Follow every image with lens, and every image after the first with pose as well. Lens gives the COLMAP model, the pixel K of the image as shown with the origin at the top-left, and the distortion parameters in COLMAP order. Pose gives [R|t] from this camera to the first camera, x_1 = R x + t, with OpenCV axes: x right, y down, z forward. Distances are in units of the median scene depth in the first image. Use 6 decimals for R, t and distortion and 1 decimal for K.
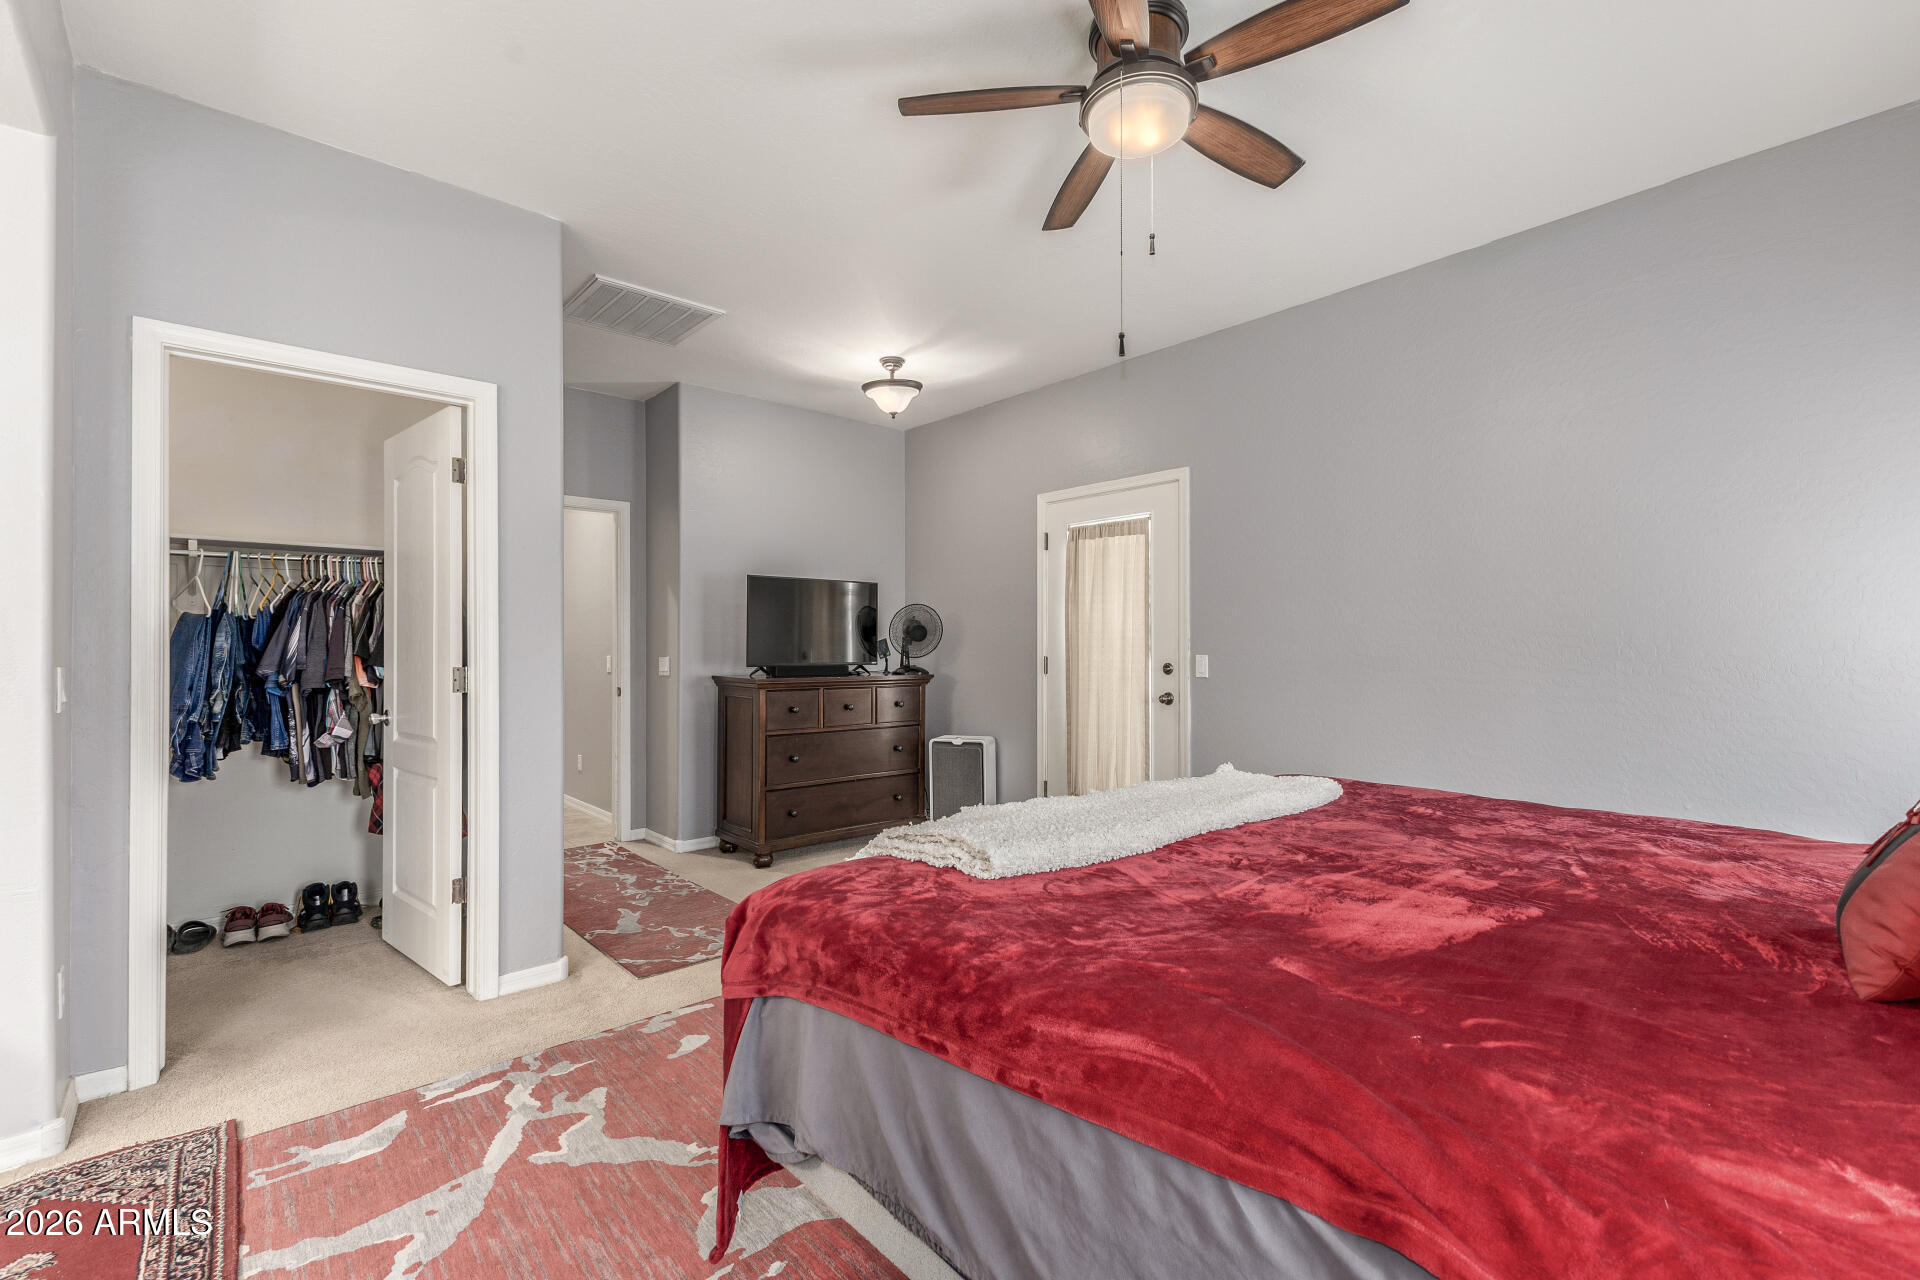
lens RADIAL K [[850.9, 0, 962.7], [0, 850.9, 643.6], [0, 0, 1]] dist [0.016776, 0.000632]
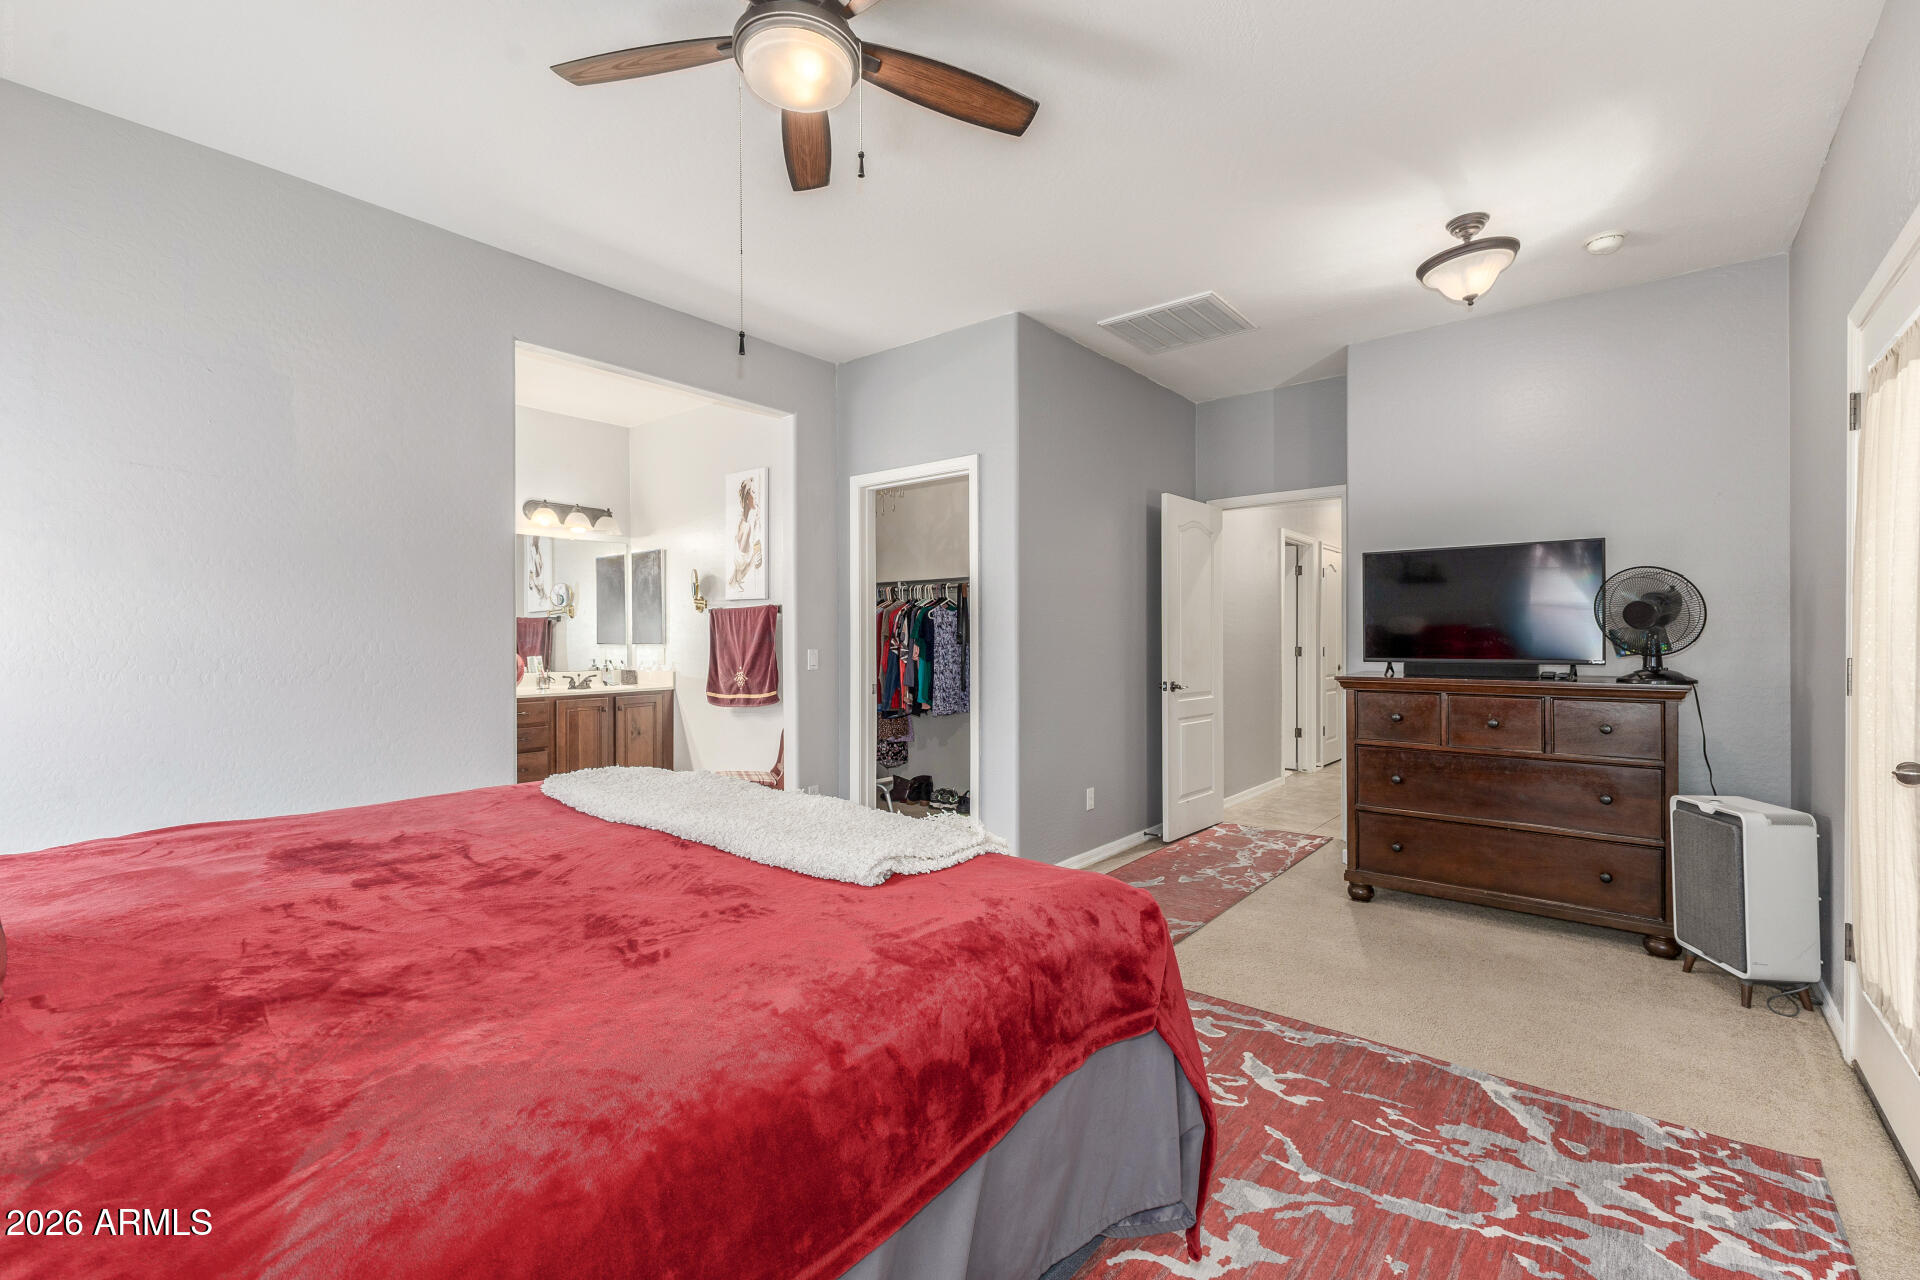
lens RADIAL K [[850.9, 0, 962.6], [0, 850.9, 639.5], [0, 0, 1]] dist [0.016776, 0.000632]
pose [[0.154286, 0.001549, -0.988025, 0.556792], [0.005508, 0.999982, 0.002428, 0.001343], [0.988011, -0.005817, 0.154275, 0.503062]]
